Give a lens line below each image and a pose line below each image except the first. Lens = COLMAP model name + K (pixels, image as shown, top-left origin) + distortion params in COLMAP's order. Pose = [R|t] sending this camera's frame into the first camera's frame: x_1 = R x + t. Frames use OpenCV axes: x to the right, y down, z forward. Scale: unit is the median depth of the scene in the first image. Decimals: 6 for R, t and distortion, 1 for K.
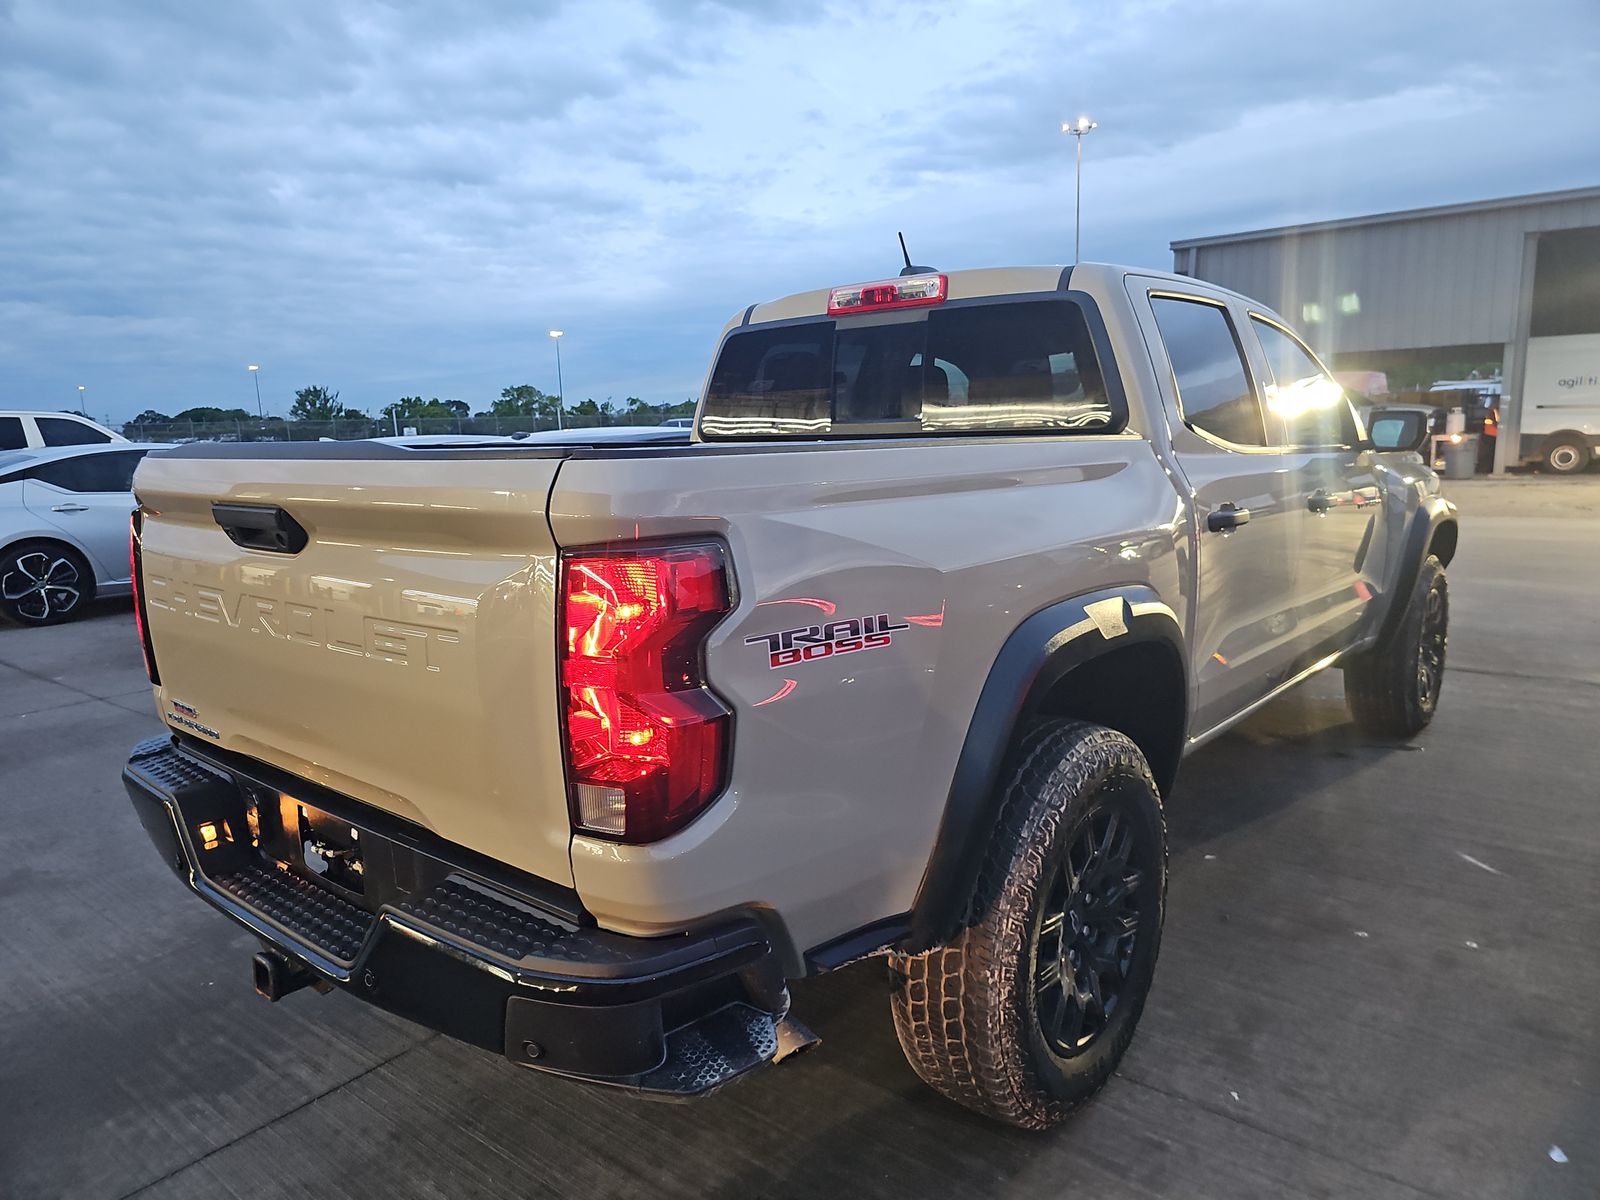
lens RADIAL K [[1070.8, 0, 802.9], [0, 1070.8, 607.4], [0, 0, 1]] dist [0.039830, -0.037415]
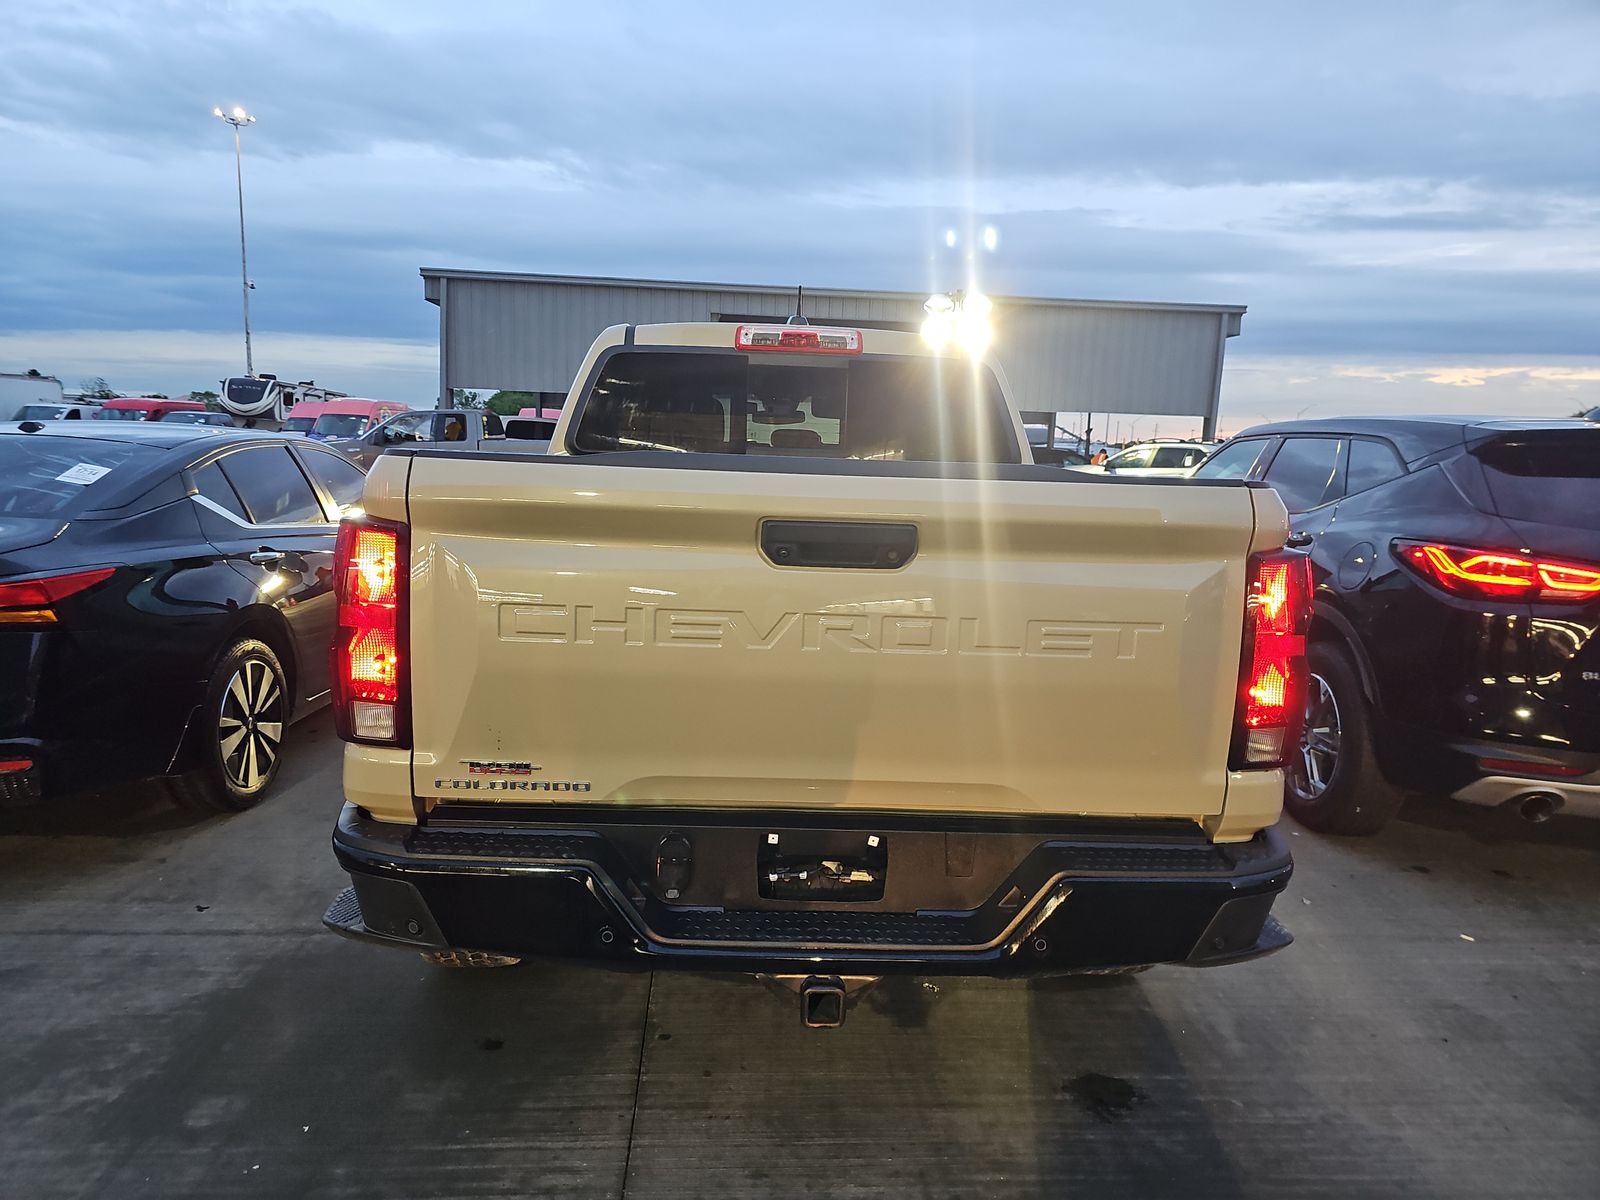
lens RADIAL K [[1072.3, 0, 792.6], [0, 1072.3, 603.9], [0, 0, 1]] dist [0.052713, -0.049230]
pose [[0.726476, -0.043977, 0.685783, -0.638196], [0.059959, 0.998201, 0.000494, -0.010912], [-0.684571, 0.040760, 0.727806, 0.165695]]
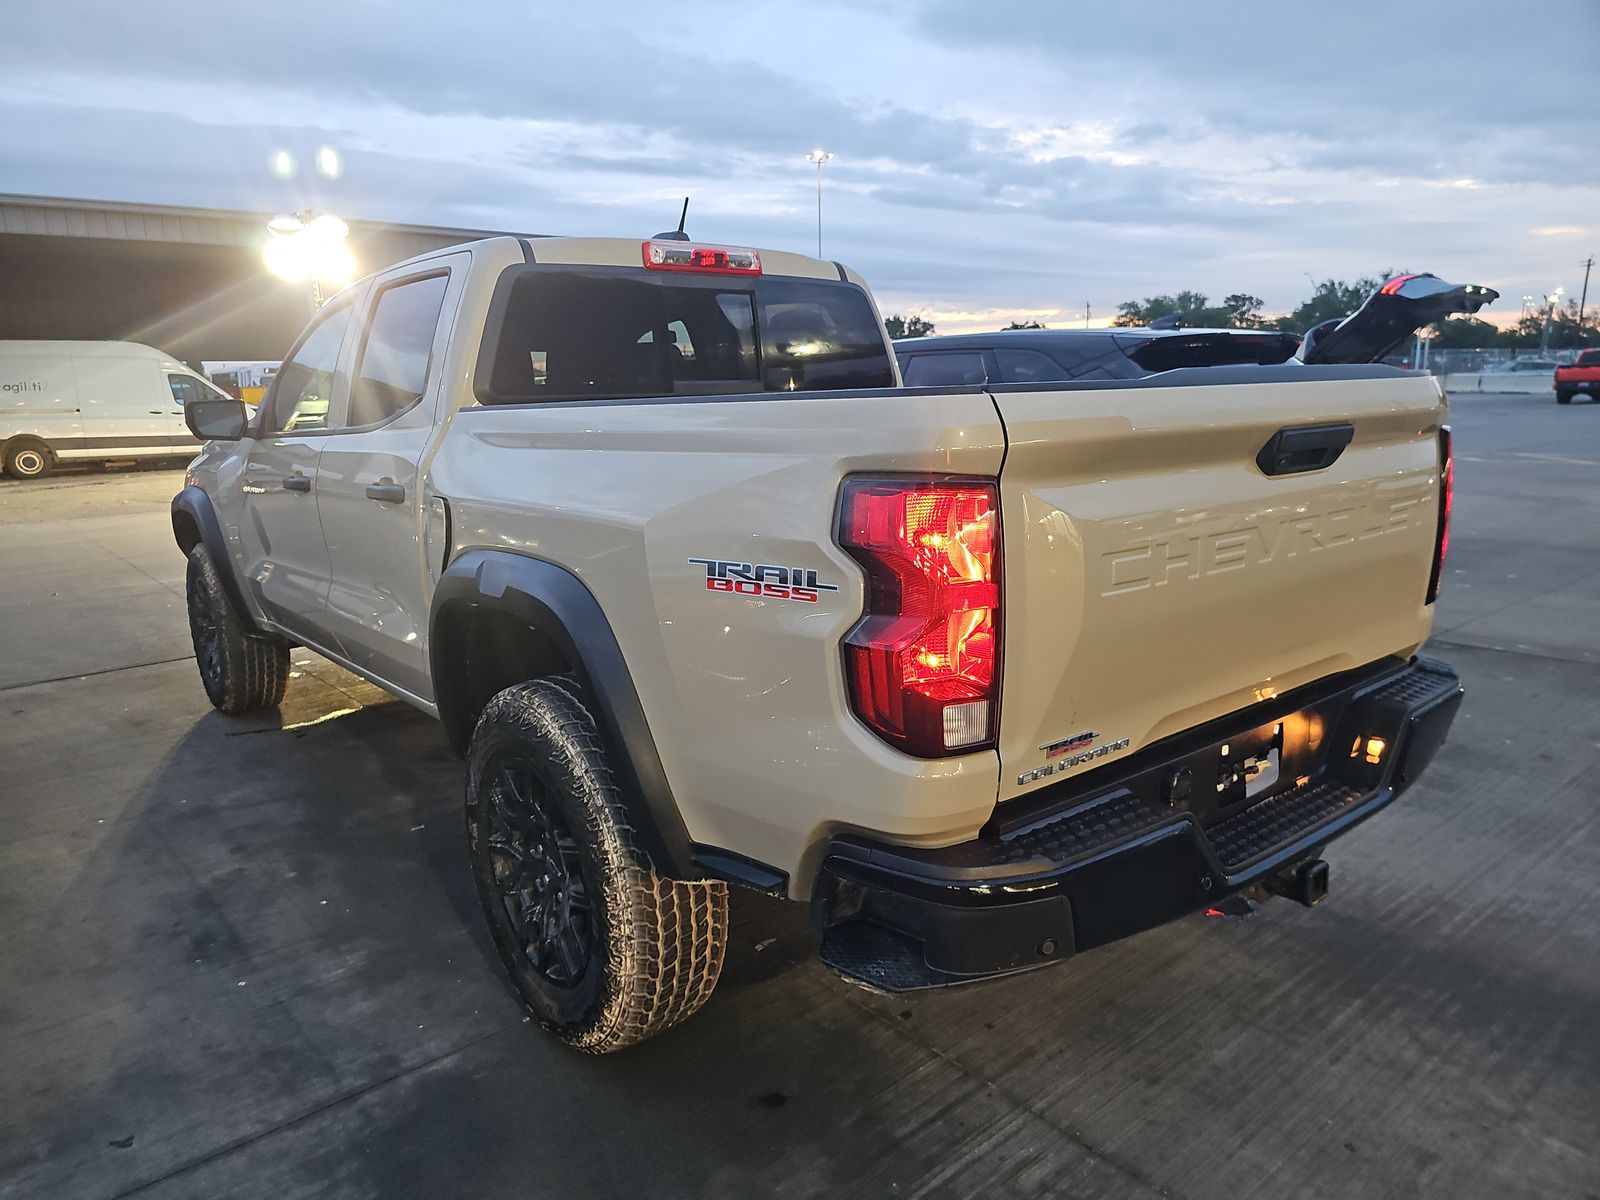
lens RADIAL K [[1070.8, 0, 802.9], [0, 1070.8, 607.4], [0, 0, 1]] dist [0.039830, -0.037415]
pose [[0.179766, -0.175285, 0.967967, -0.839669], [0.188543, 0.971893, 0.140981, -0.082537], [-0.965472, 0.157160, 0.207762, 0.655791]]
